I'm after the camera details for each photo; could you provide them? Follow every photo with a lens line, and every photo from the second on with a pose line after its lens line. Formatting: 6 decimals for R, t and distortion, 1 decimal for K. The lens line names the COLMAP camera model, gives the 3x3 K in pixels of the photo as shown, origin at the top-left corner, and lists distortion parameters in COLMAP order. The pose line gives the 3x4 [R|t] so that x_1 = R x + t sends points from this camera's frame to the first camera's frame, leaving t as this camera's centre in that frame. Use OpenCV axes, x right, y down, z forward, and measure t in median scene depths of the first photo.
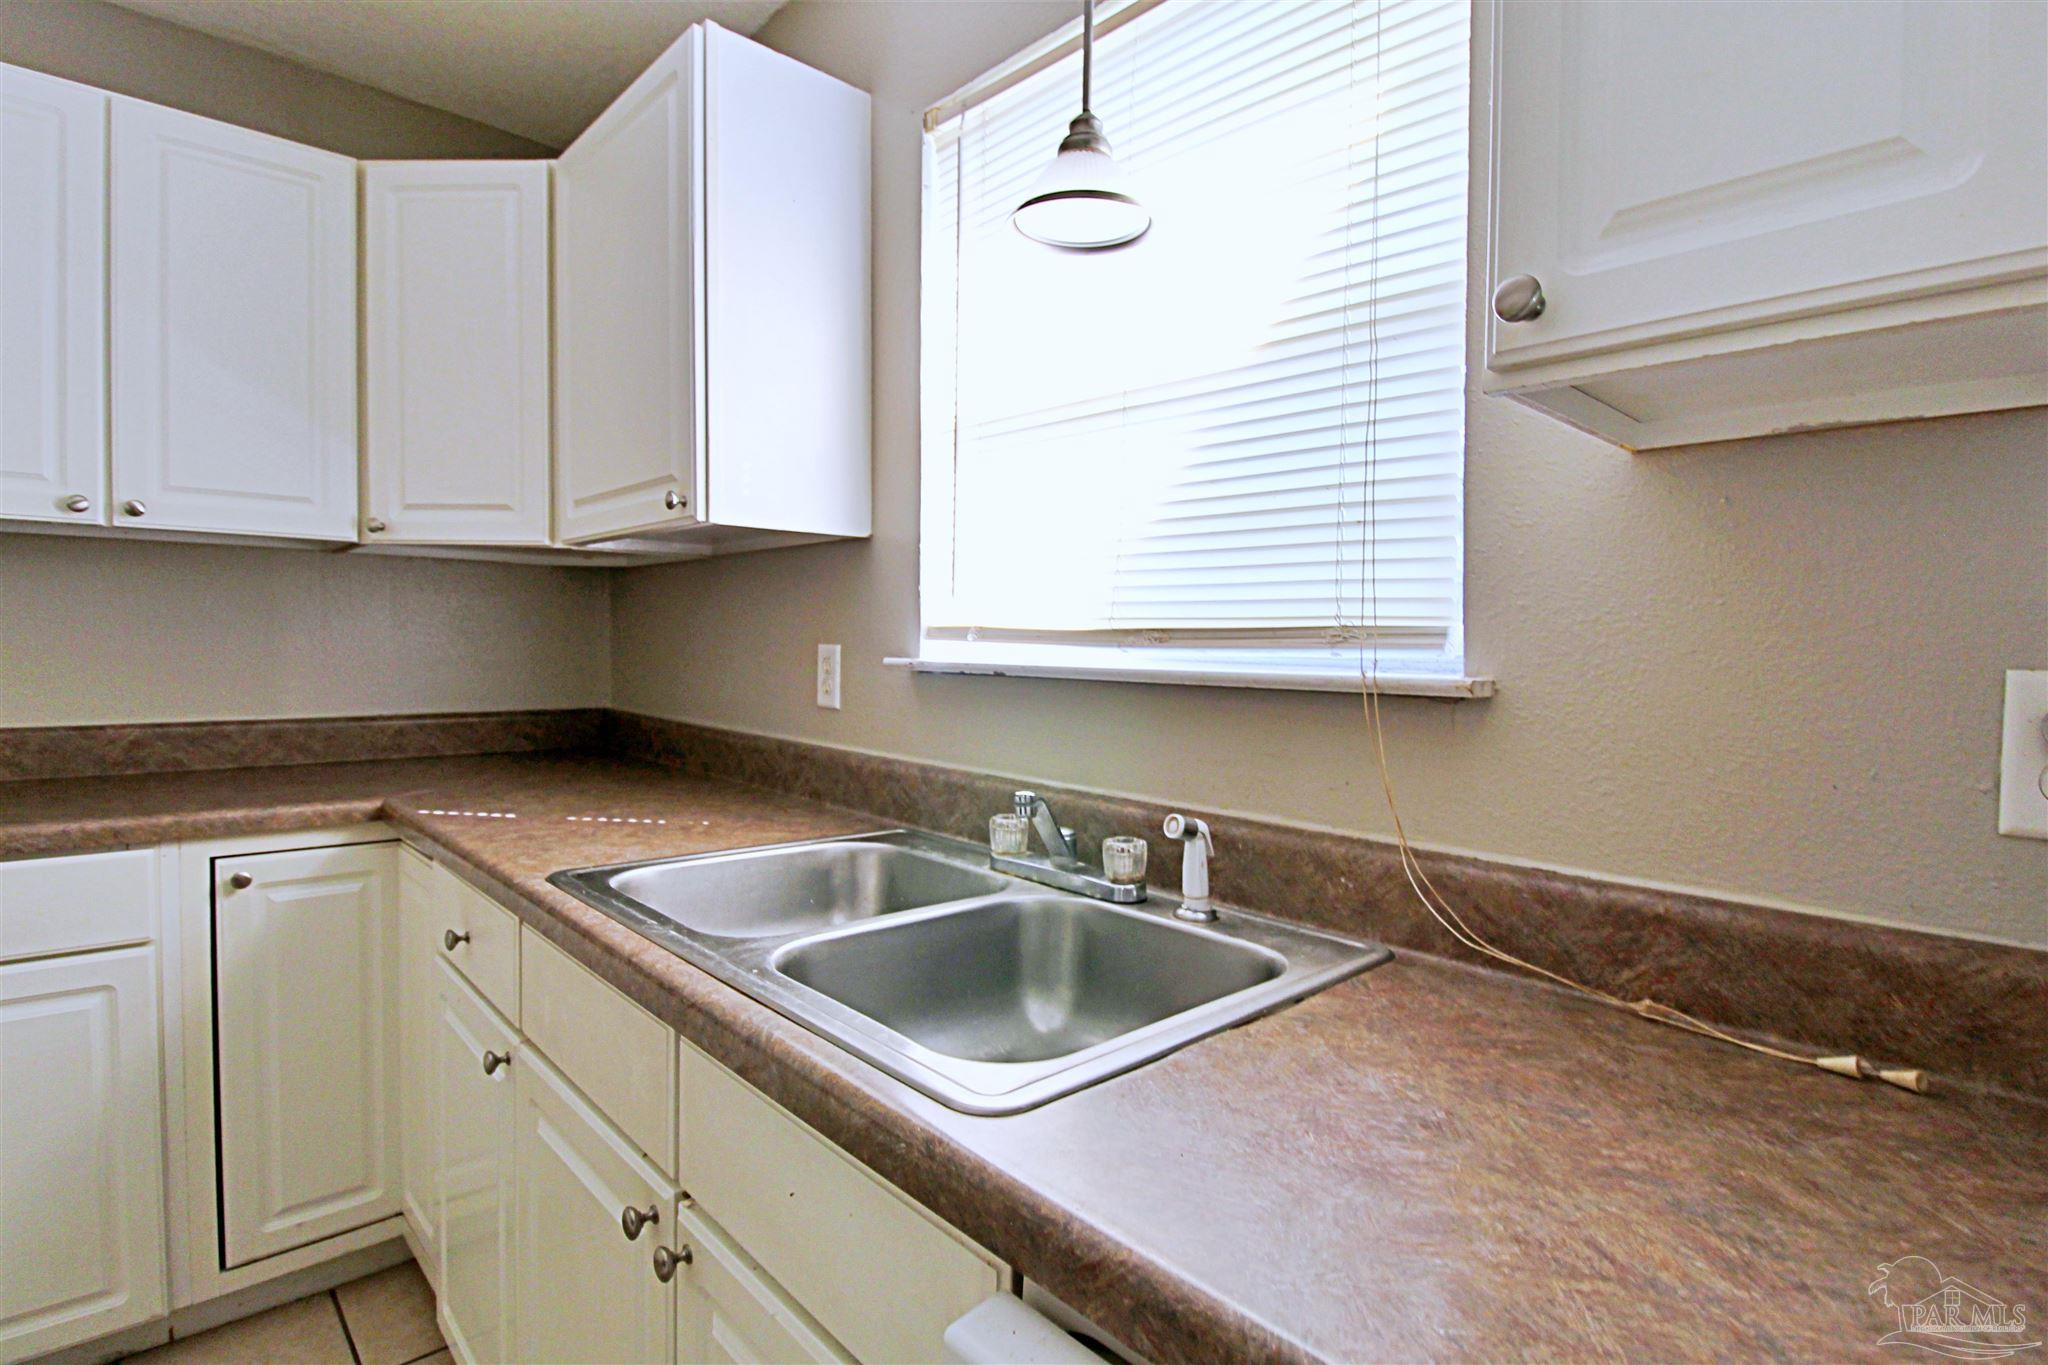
lens RADIAL K [[987.4, 0, 1019.7], [0, 987.4, 672.5], [0, 0, 1]] dist [-0.001061, -0.007606]
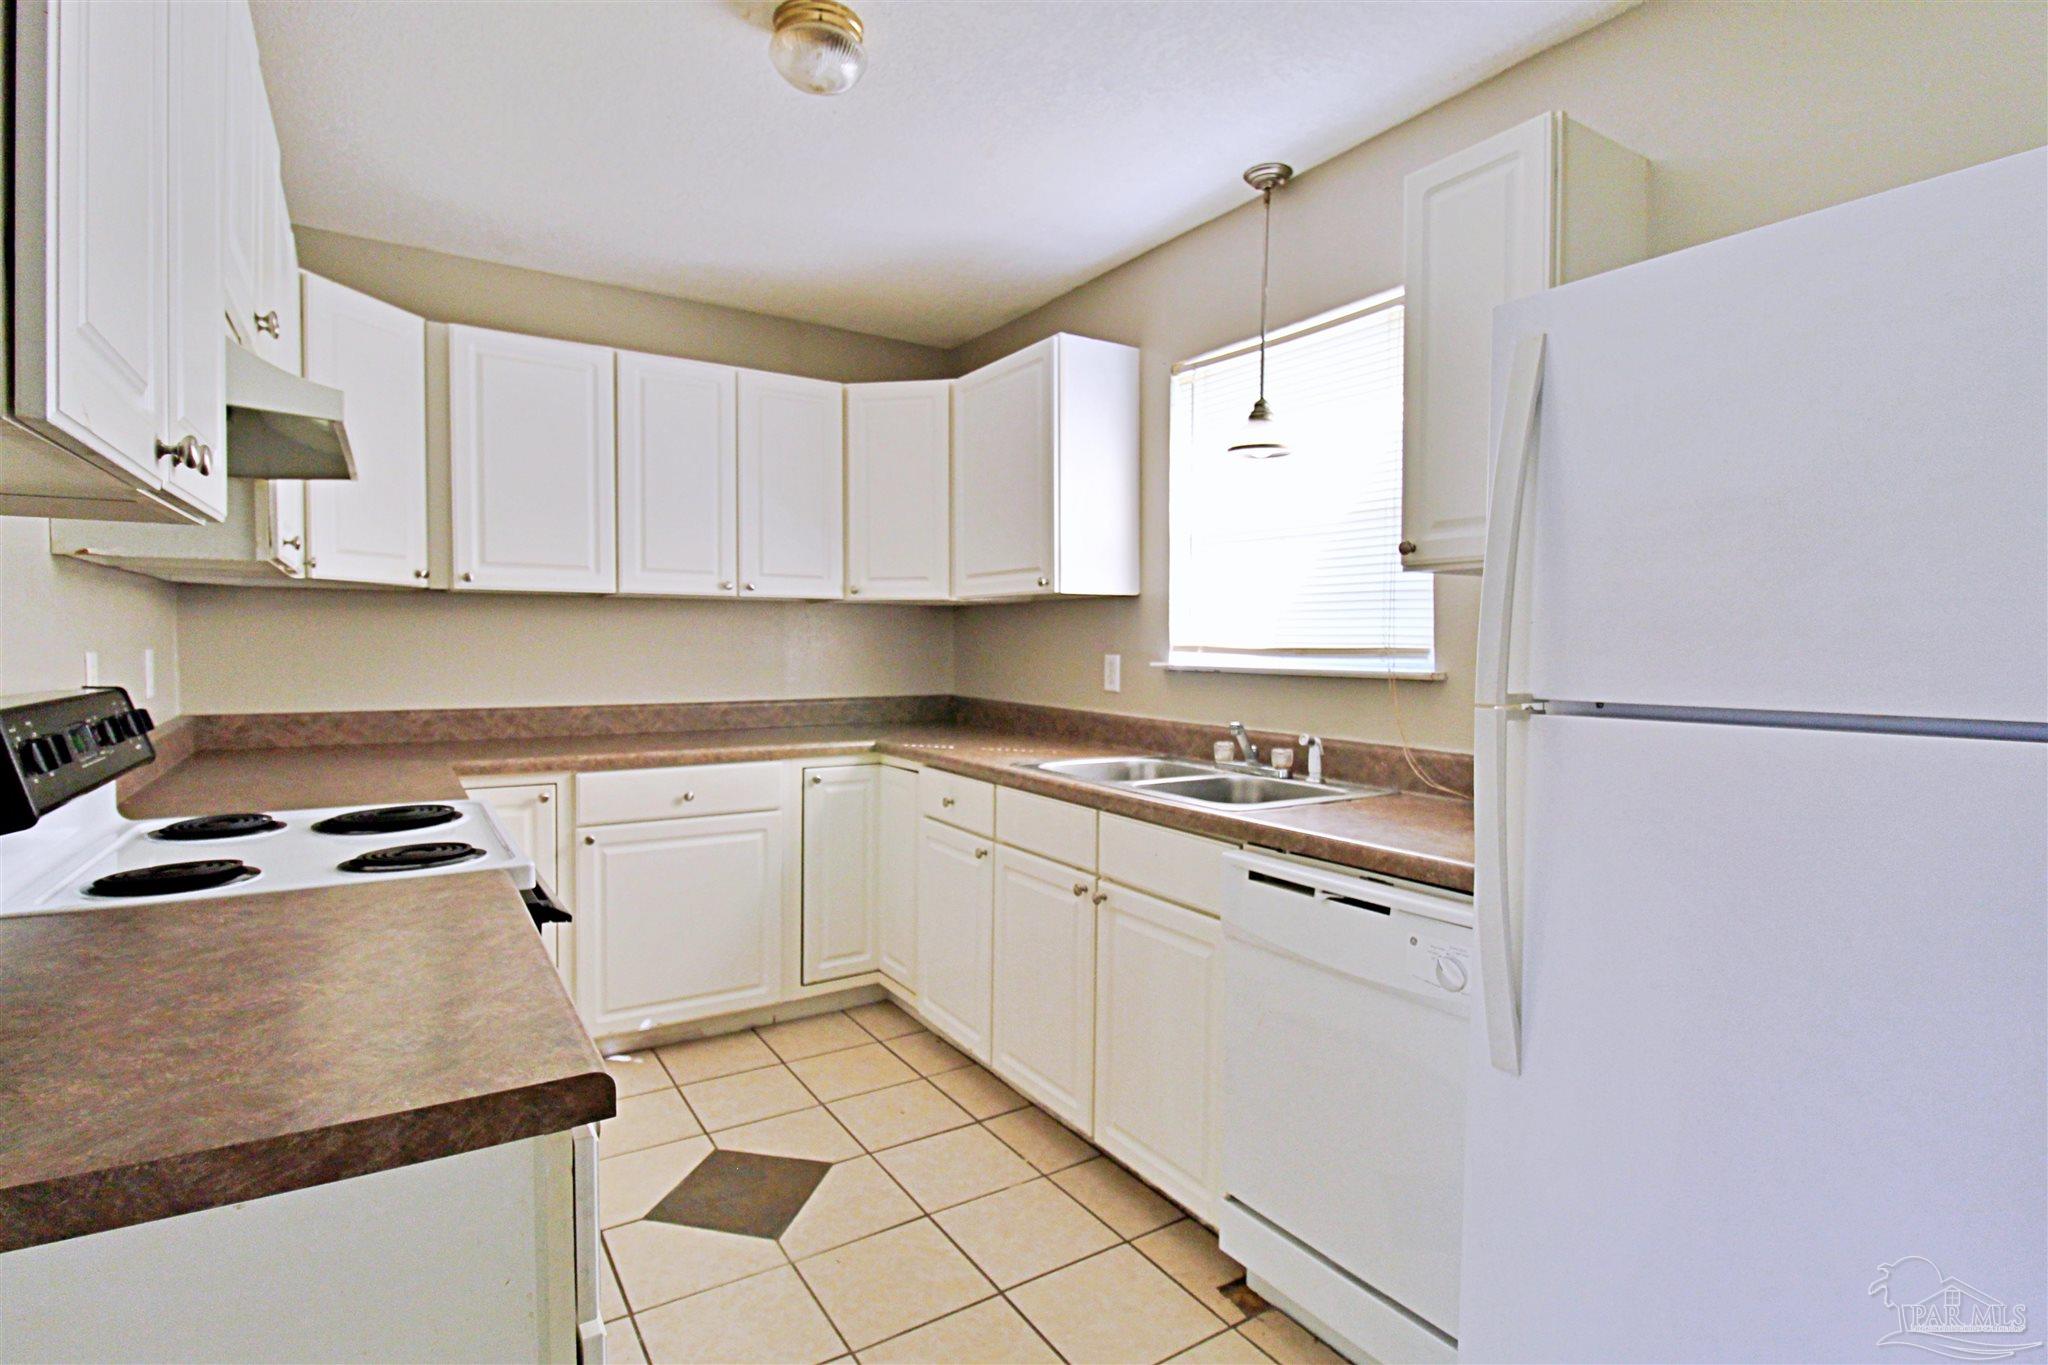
lens RADIAL K [[987.4, 0, 1029.9], [0, 987.4, 673.7], [0, 0, 1]] dist [-0.001061, -0.007606]
pose [[0.985465, -0.003944, -0.169835, -0.047979], [0.004095, 0.999991, 0.000542, 0.003667], [0.169831, -0.001230, 0.985472, -0.859495]]
